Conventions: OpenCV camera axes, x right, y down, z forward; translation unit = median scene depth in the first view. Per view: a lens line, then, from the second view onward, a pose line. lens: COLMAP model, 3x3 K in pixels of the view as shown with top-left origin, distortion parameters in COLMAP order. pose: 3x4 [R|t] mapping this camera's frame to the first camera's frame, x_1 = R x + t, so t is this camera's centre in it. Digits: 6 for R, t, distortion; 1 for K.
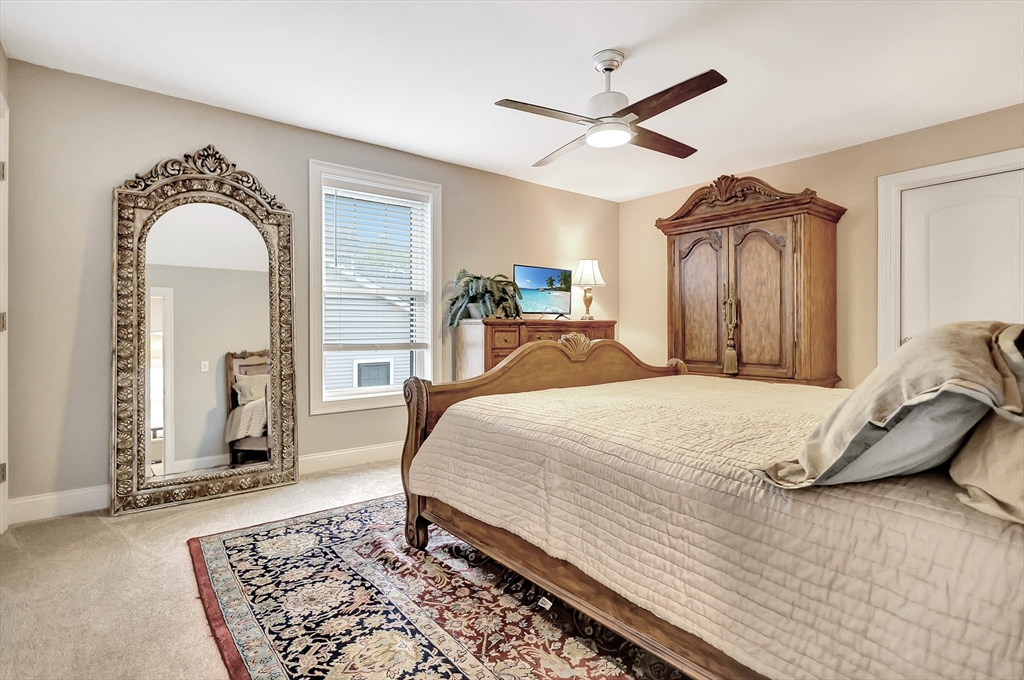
lens RADIAL K [[502.6, 0, 501.6], [0, 502.6, 334.3], [0, 0, 1]] dist [0.001480, 0.000195]
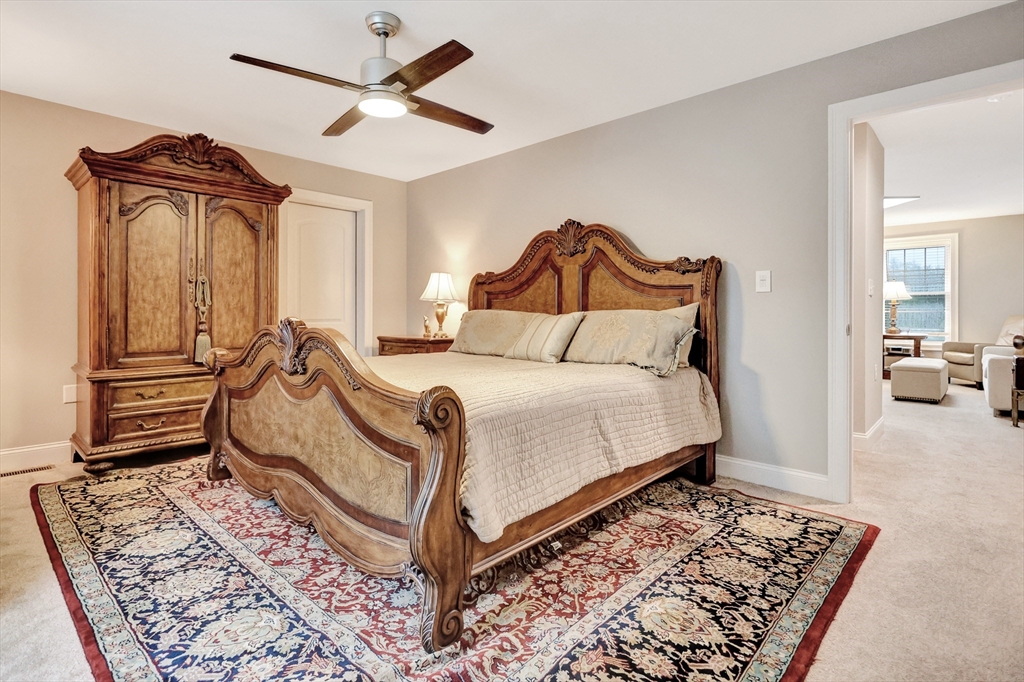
lens RADIAL K [[502.6, 0, 501.6], [0, 502.6, 335.3], [0, 0, 1]] dist [0.001480, 0.000195]
pose [[-0.158088, -0.048165, 0.986250, -0.966000], [0.004534, 0.998764, 0.049502, -0.020347], [-0.987415, 0.012297, -0.157674, 1.211057]]
